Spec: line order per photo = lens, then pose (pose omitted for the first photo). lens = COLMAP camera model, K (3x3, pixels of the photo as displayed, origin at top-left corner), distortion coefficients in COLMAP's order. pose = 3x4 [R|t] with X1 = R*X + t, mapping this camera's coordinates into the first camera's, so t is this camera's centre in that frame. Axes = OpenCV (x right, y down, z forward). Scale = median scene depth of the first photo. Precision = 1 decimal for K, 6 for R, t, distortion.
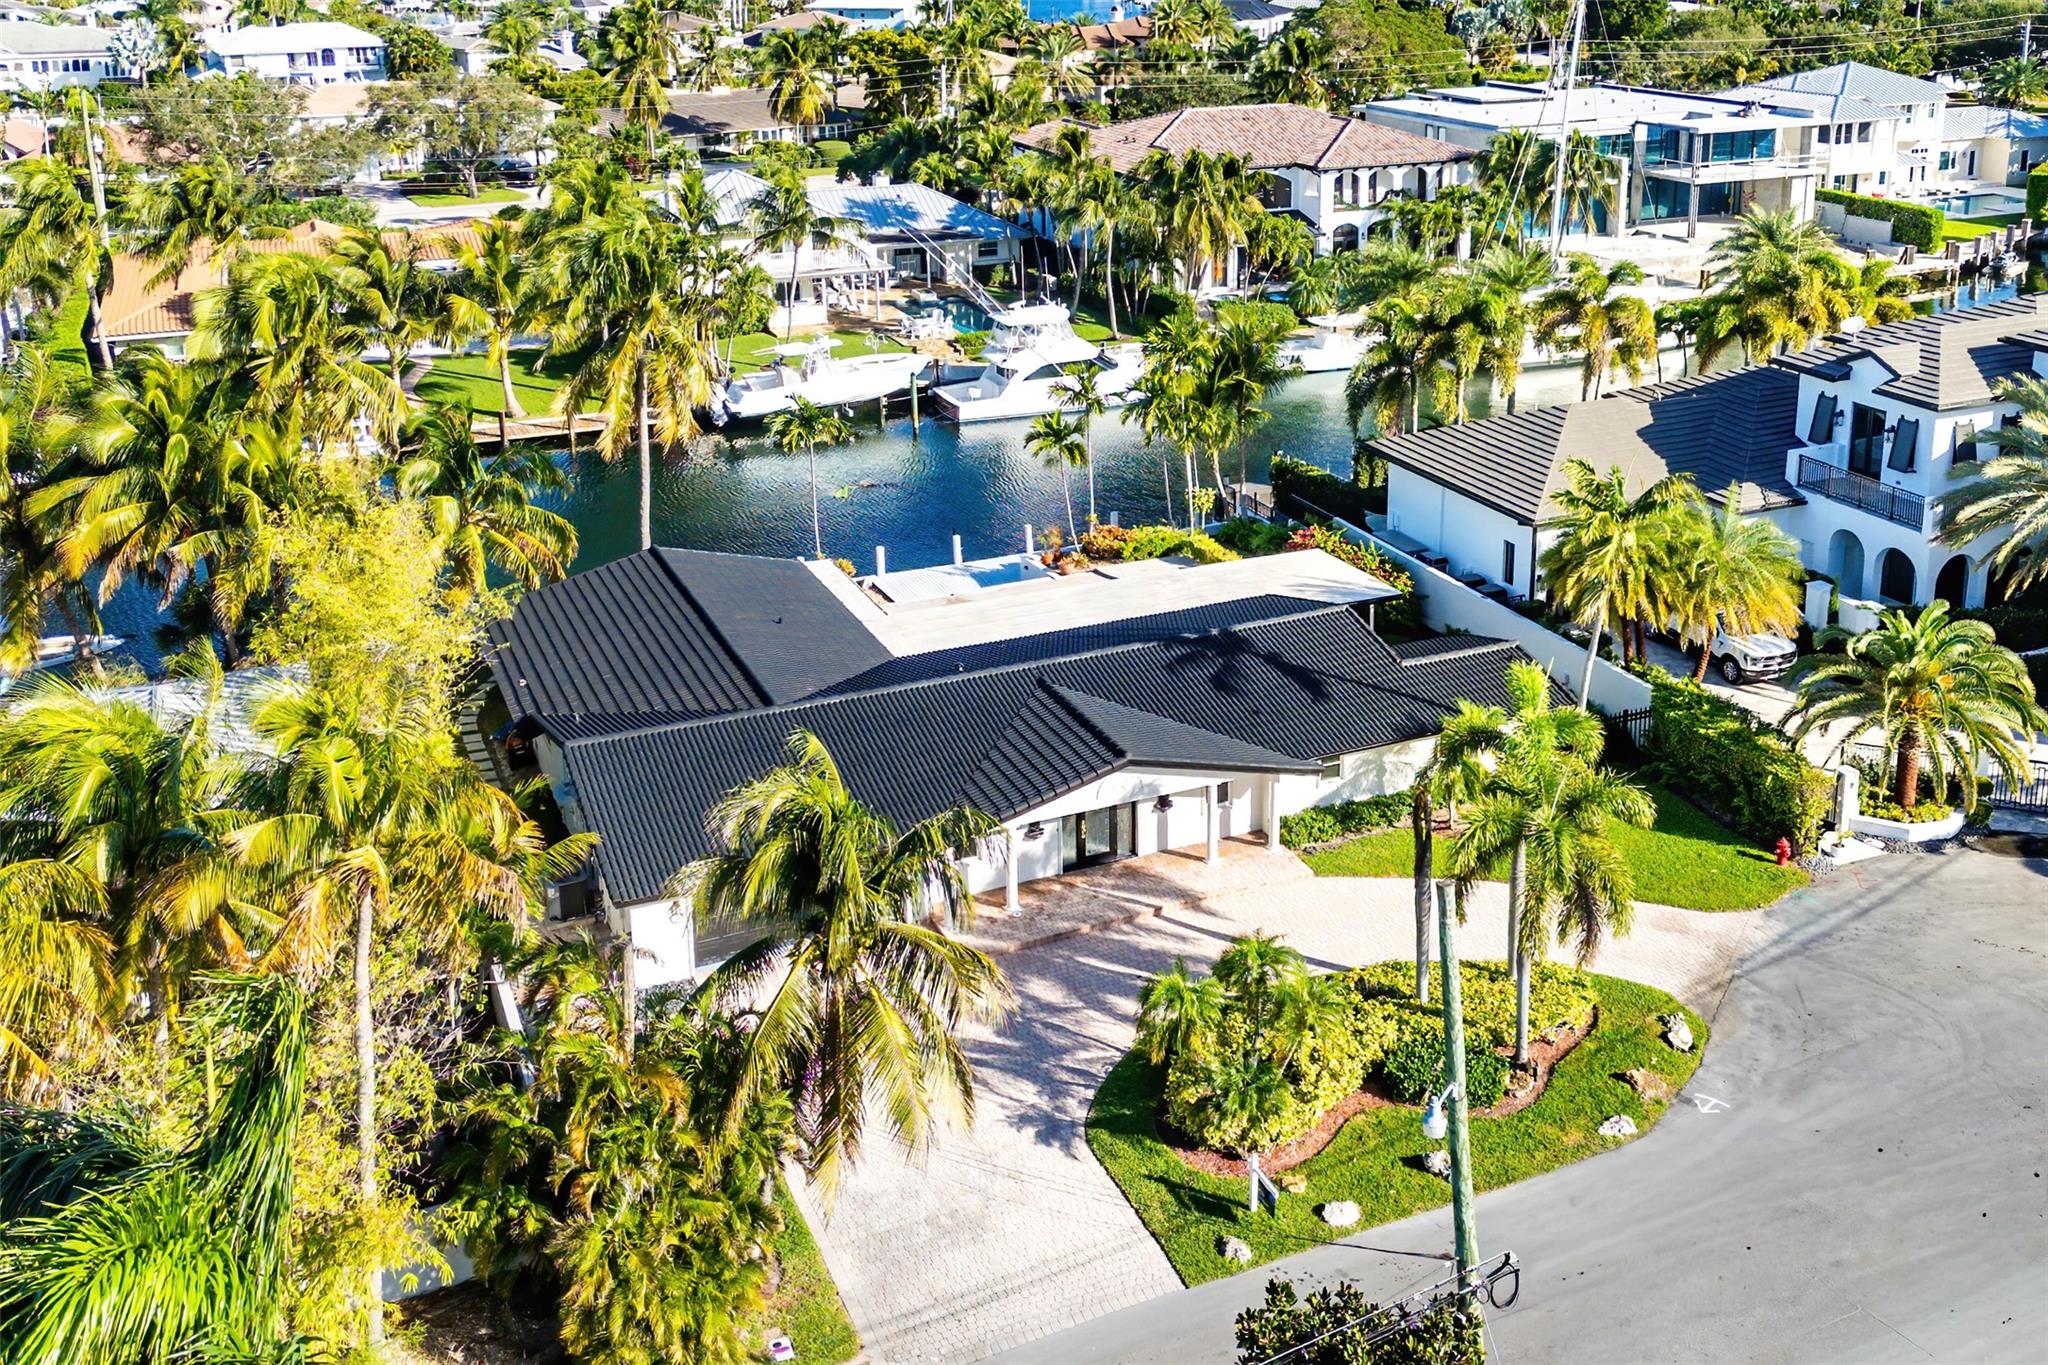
lens RADIAL K [[1790.6, 0, 1024.0], [0, 1790.6, 682.5], [0, 0, 1]] dist [0.069818, -0.081752]
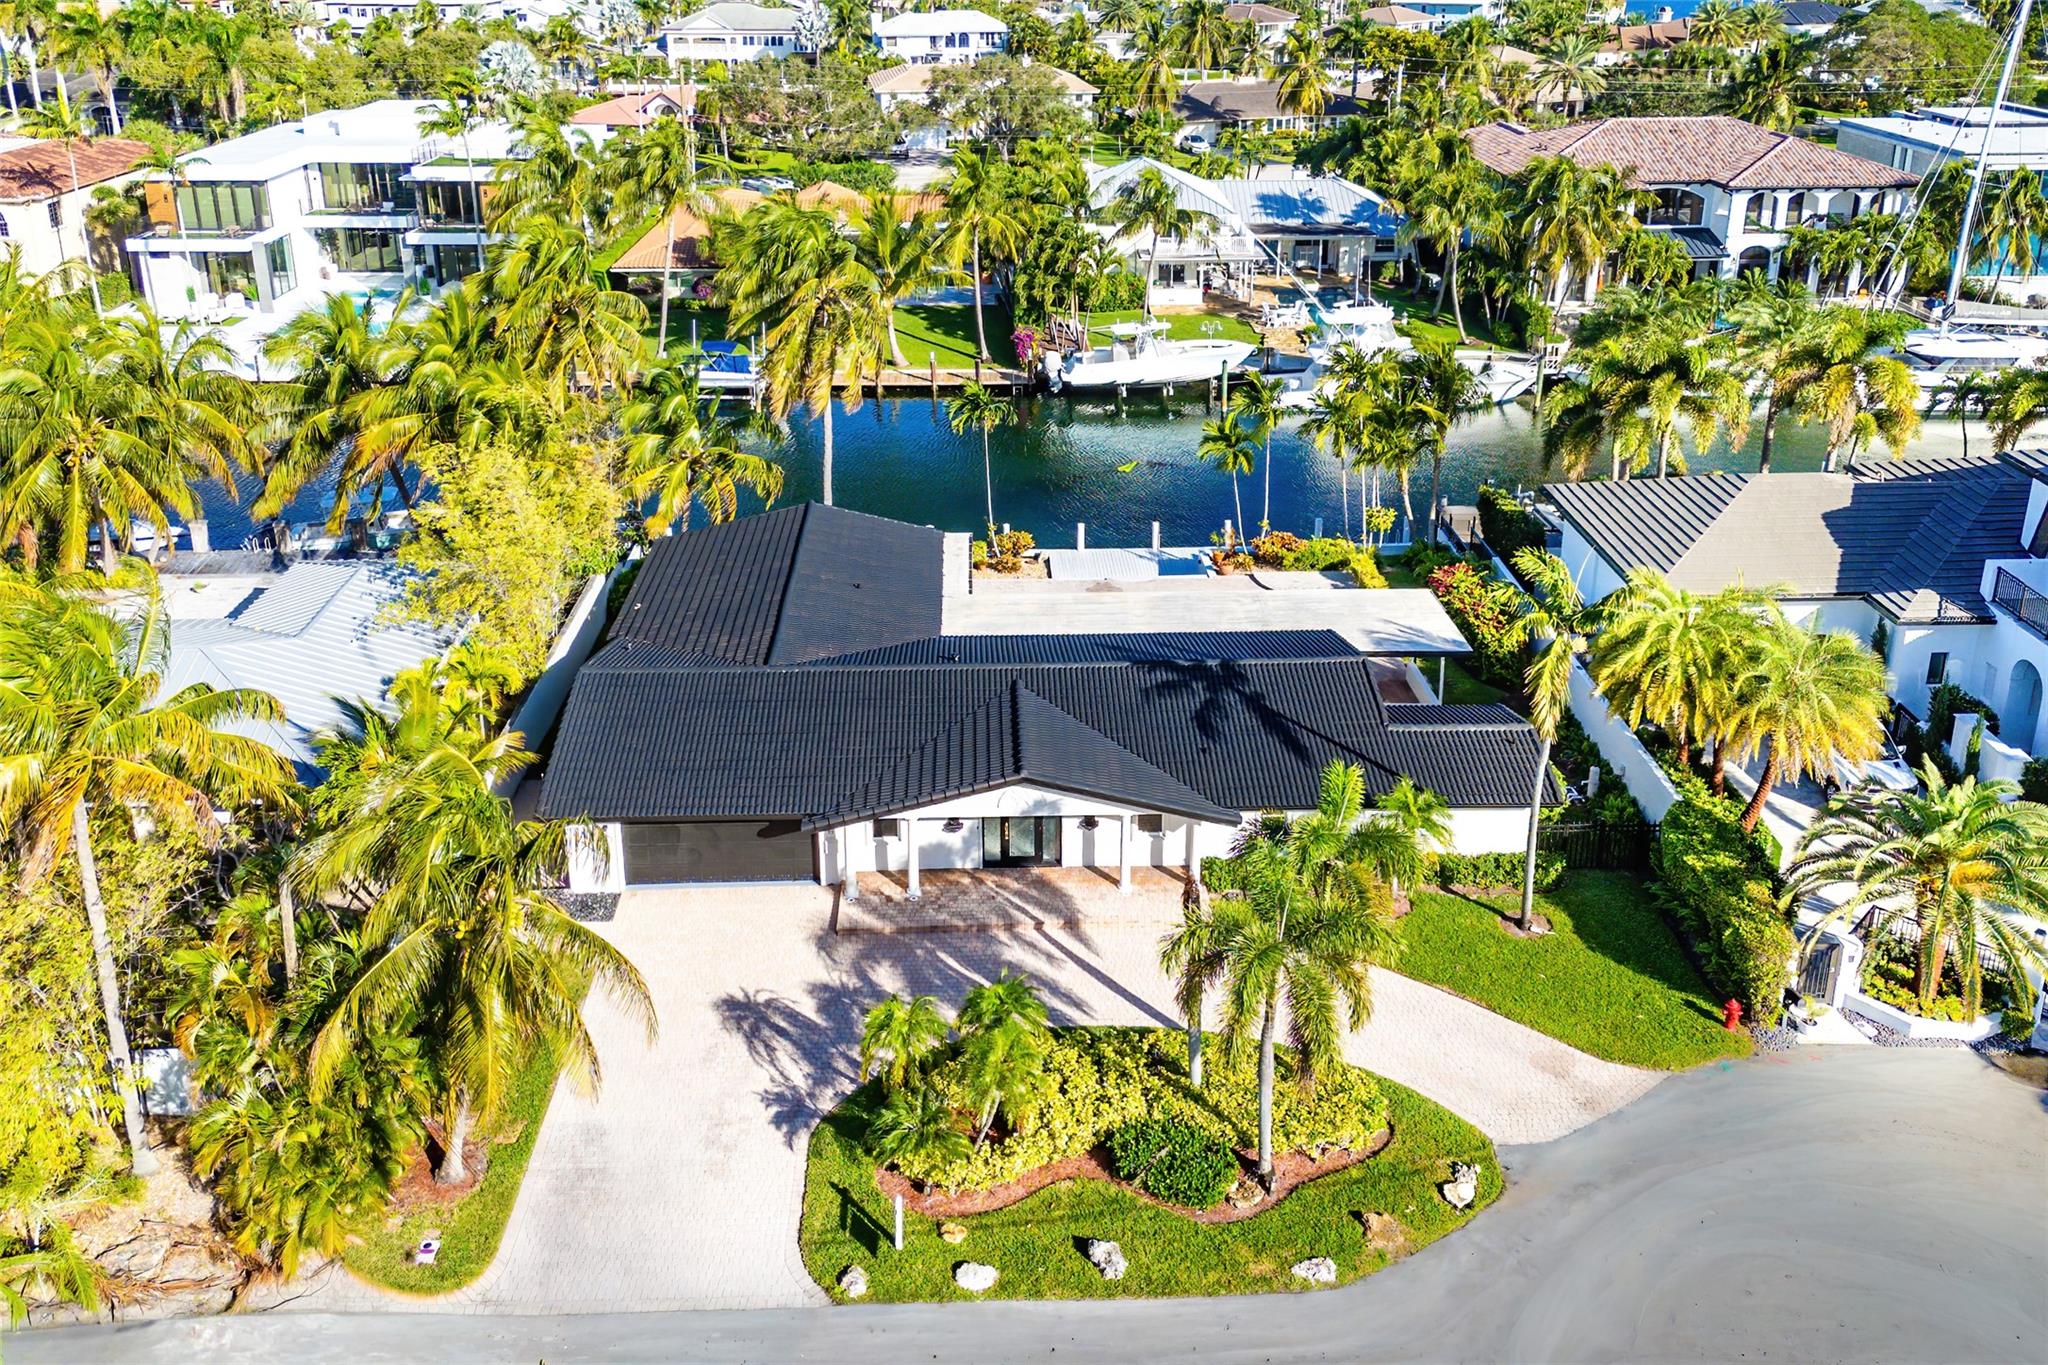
lens RADIAL K [[1543.1, 0, 1024.0], [0, 1543.1, 682.5], [0, 0, 1]] dist [0.061914, -0.059346]
pose [[0.925384, 0.170857, -0.338337, 0.232062], [-0.151112, 0.984935, 0.084077, -0.056739], [0.347605, -0.026677, 0.937261, 0.111056]]
